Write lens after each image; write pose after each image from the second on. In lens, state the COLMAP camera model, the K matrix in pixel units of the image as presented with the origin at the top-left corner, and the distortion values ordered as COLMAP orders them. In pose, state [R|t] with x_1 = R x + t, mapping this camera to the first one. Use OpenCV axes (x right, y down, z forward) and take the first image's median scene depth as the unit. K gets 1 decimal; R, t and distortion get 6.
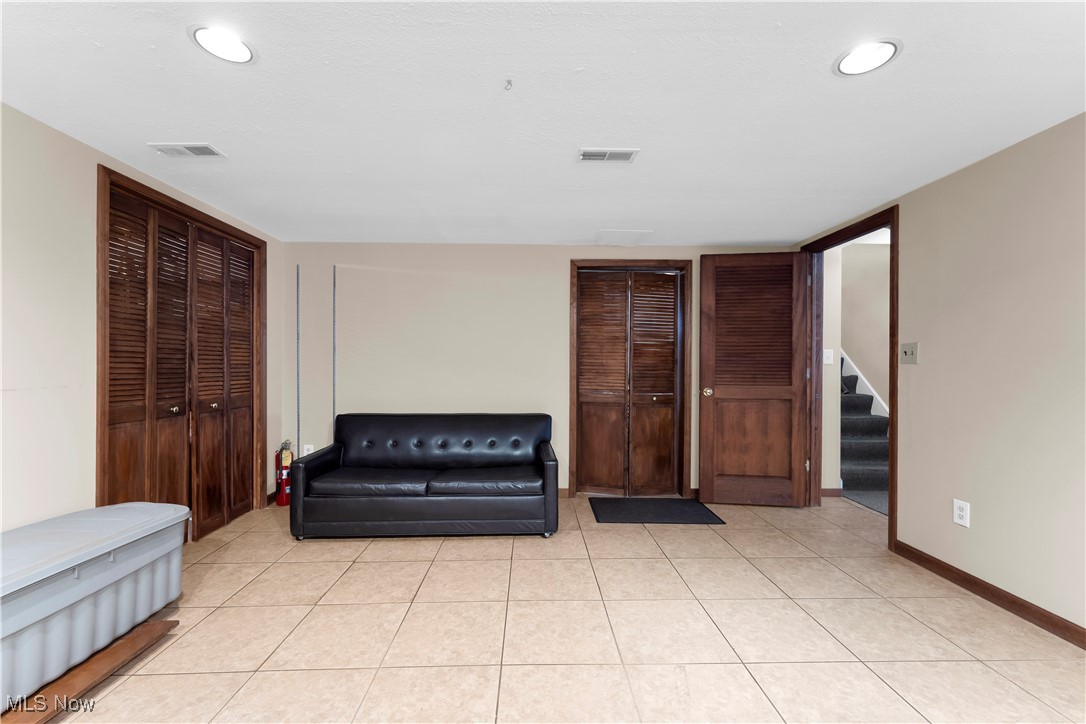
lens RADIAL K [[433.1, 0, 537.2], [0, 433.1, 367.0], [0, 0, 1]] dist [-0.000561, 0.000029]
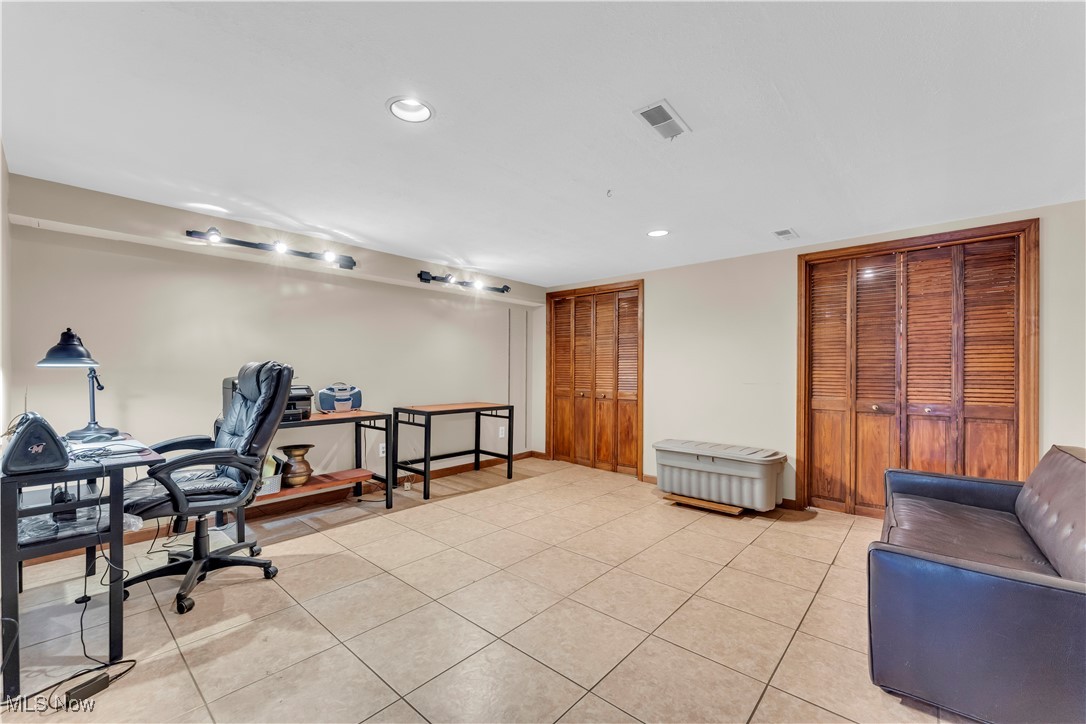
lens RADIAL K [[441.5, 0, 543.9], [0, 441.5, 368.4], [0, 0, 1]] dist [-0.006152, -0.000021]
pose [[-0.658996, -0.008879, -0.752094, 0.968590], [-0.008579, 0.999954, -0.004288, -0.001372], [0.752098, 0.003626, -0.659041, 1.410188]]
